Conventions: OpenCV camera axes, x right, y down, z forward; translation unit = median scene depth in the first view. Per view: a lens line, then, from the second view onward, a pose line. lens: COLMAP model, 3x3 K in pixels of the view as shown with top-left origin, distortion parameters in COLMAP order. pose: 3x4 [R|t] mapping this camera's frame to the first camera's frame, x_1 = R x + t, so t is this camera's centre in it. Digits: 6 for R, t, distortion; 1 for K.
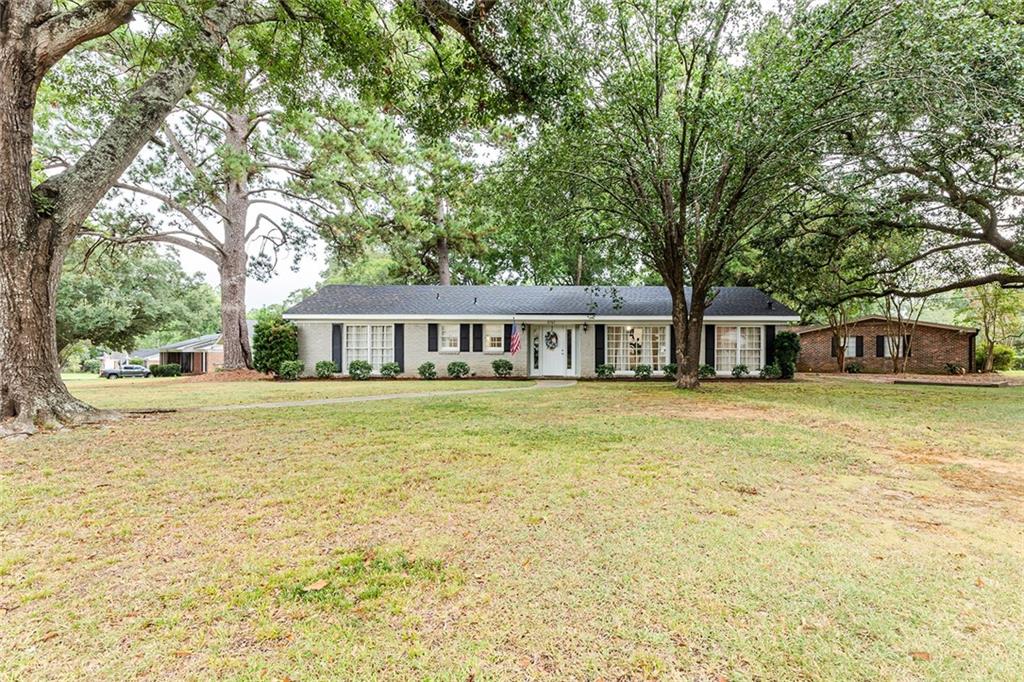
lens RADIAL K [[498.7, 0, 512.0], [0, 498.7, 353.4], [0, 0, 1]] dist [-0.000623, -0.000042]
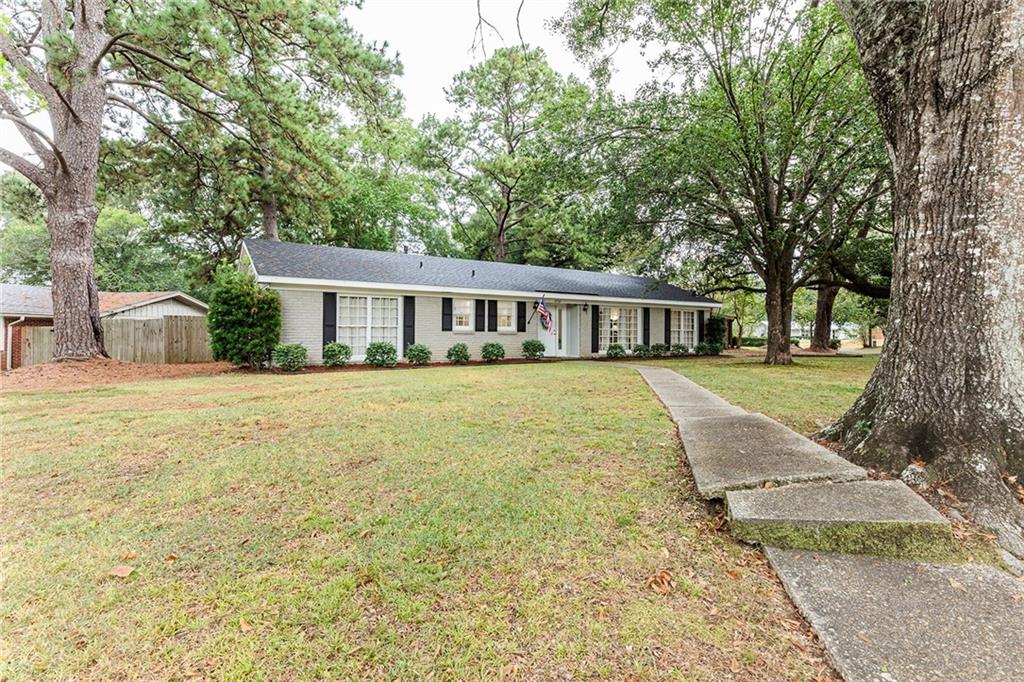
lens RADIAL K [[490.3, 0, 514.2], [0, 490.3, 332.6], [0, 0, 1]] dist [-0.000440, -0.000162]
pose [[0.854591, 0.003296, 0.519292, -0.489623], [-0.001754, 0.999992, -0.003461, 0.001413], [-0.519299, 0.002047, 0.854590, 0.233174]]
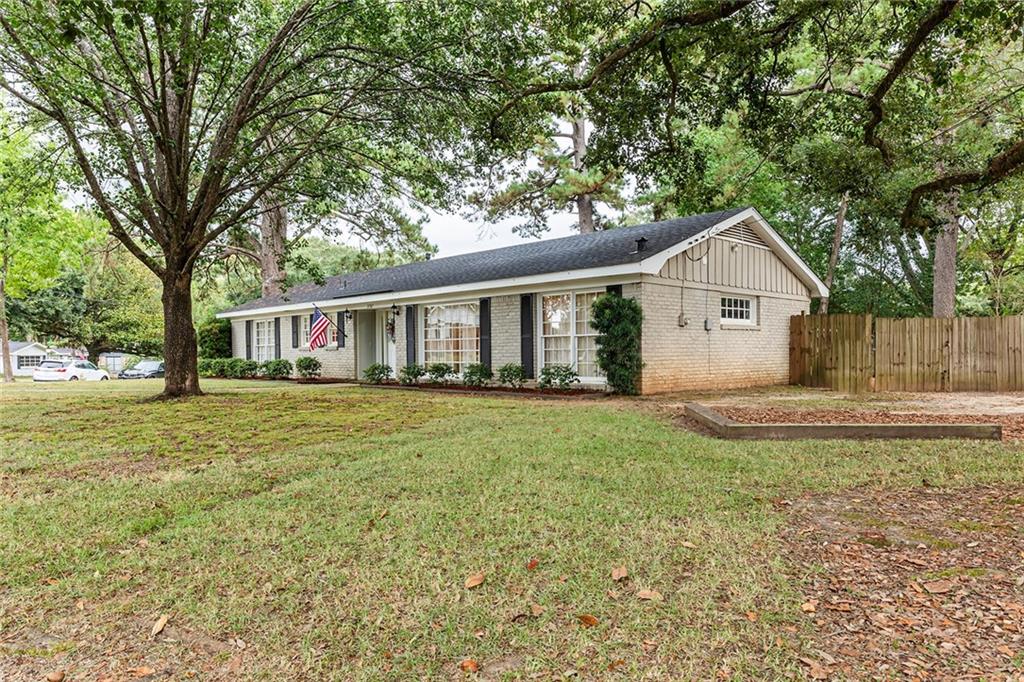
lens RADIAL K [[702.9, 0, 512.2], [0, 702.9, 340.2], [0, 0, 1]] dist [0.000080, -0.000074]
pose [[0.658925, -0.024038, -0.751825, 1.005339], [0.003738, 0.999582, -0.028683, 0.018282], [0.752199, 0.016090, 0.658739, 0.474913]]
